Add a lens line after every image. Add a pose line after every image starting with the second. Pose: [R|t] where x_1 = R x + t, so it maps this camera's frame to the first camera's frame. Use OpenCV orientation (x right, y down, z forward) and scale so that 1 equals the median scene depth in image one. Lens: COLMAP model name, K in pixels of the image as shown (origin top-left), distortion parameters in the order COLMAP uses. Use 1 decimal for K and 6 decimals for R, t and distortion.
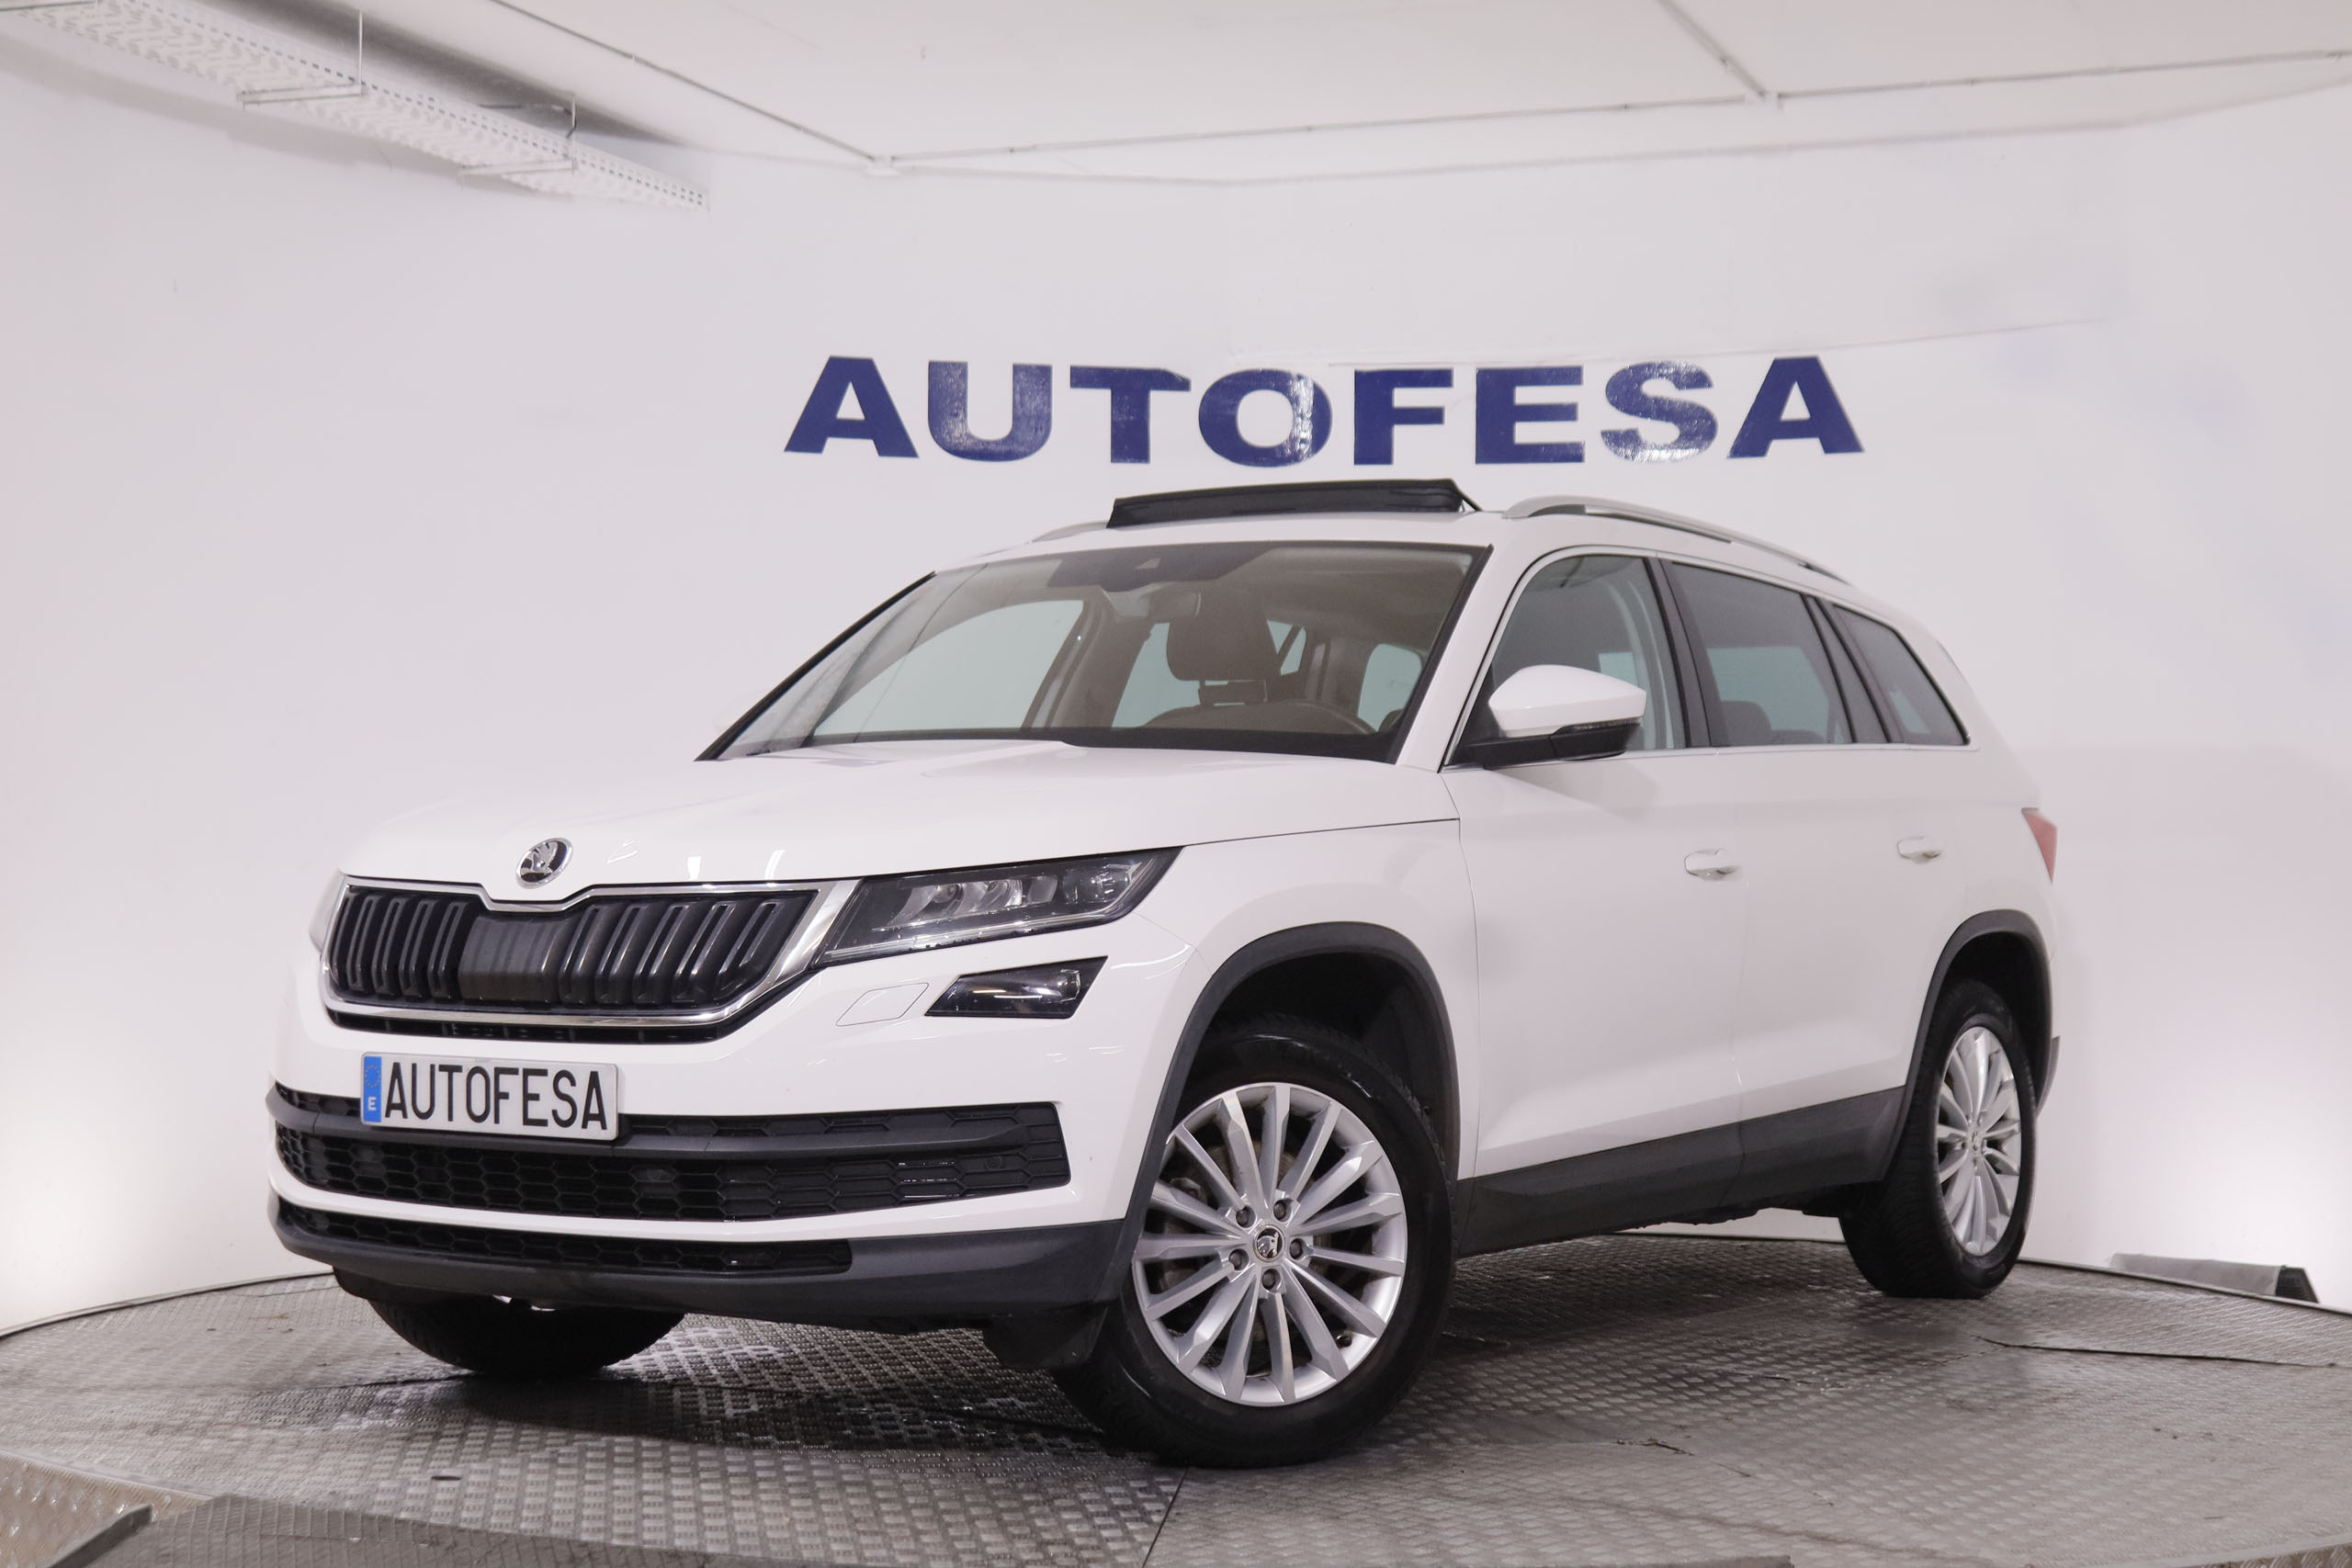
lens RADIAL K [[3835.9, 0, 1170.5], [0, 3835.9, 780.5], [0, 0, 1]] dist [0.014791, 0.000000]
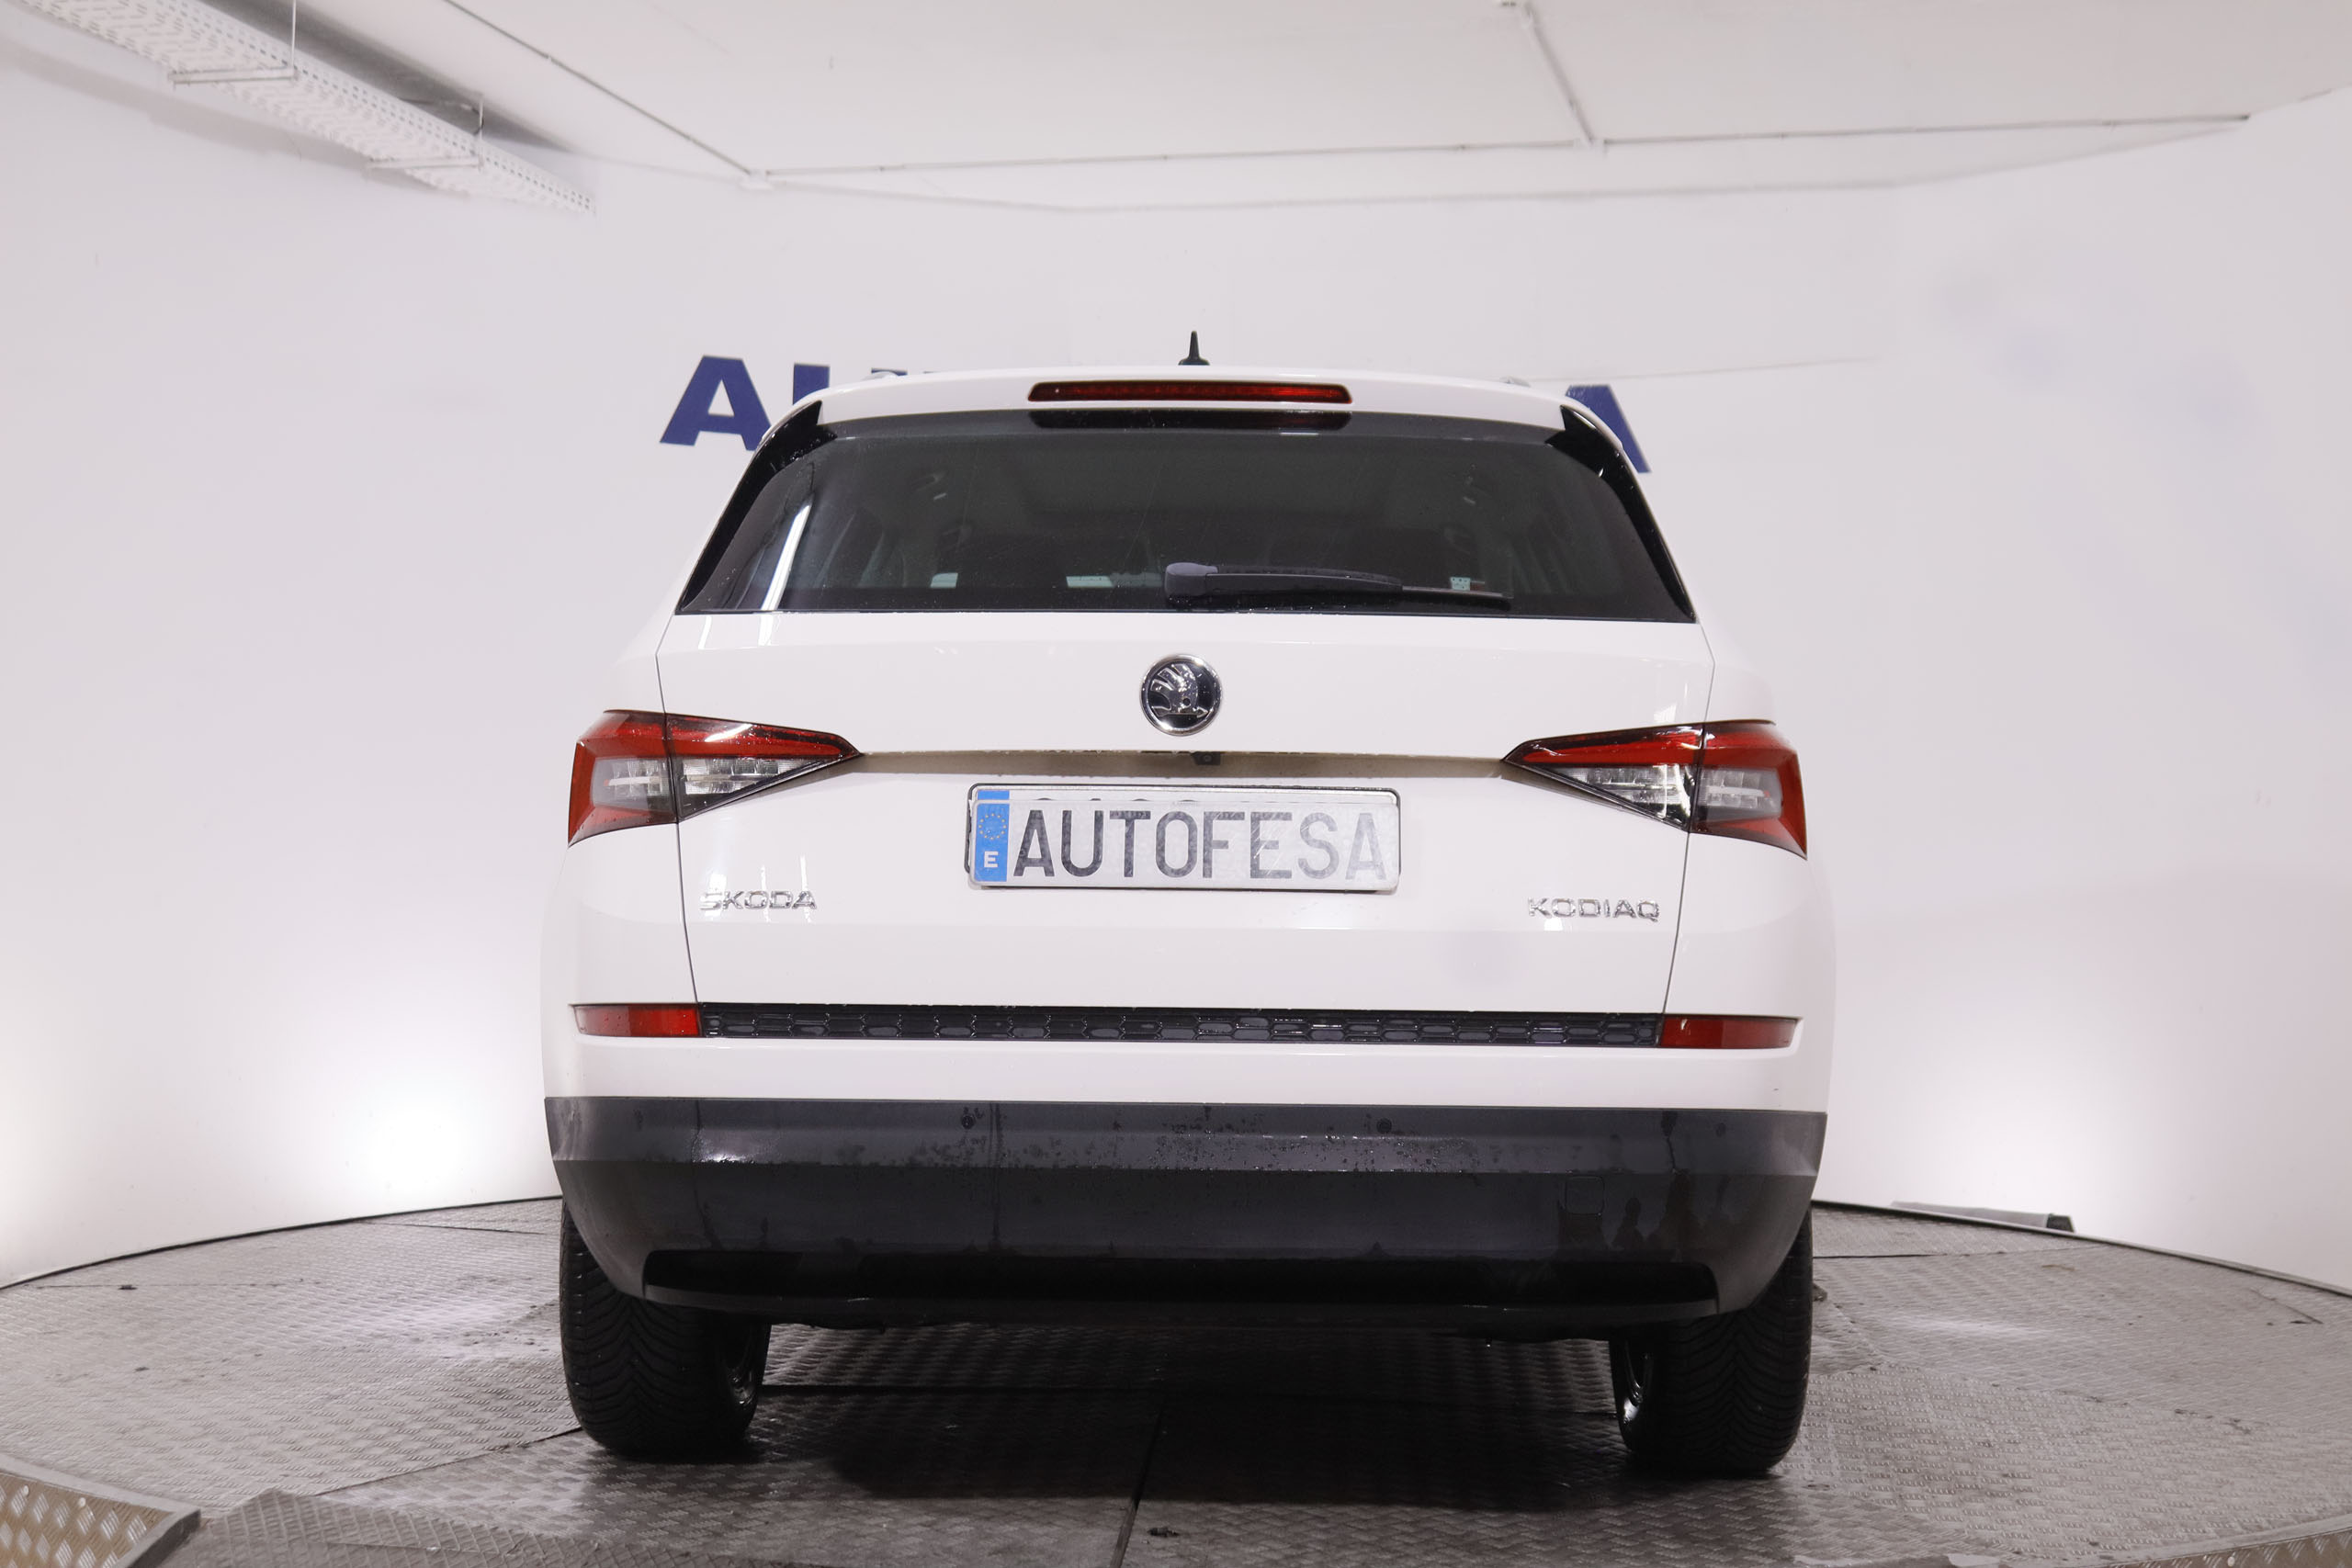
lens RADIAL K [[3187.3, 0, 1173.8], [0, 3187.3, 795.3], [0, 0, 1]] dist [-0.030279, 0.000000]
pose [[0.992996, 0.017456, 0.116848, -0.066554], [-0.018465, 0.999801, 0.007556, 0.003127], [-0.116693, -0.009661, 0.993121, 0.113382]]
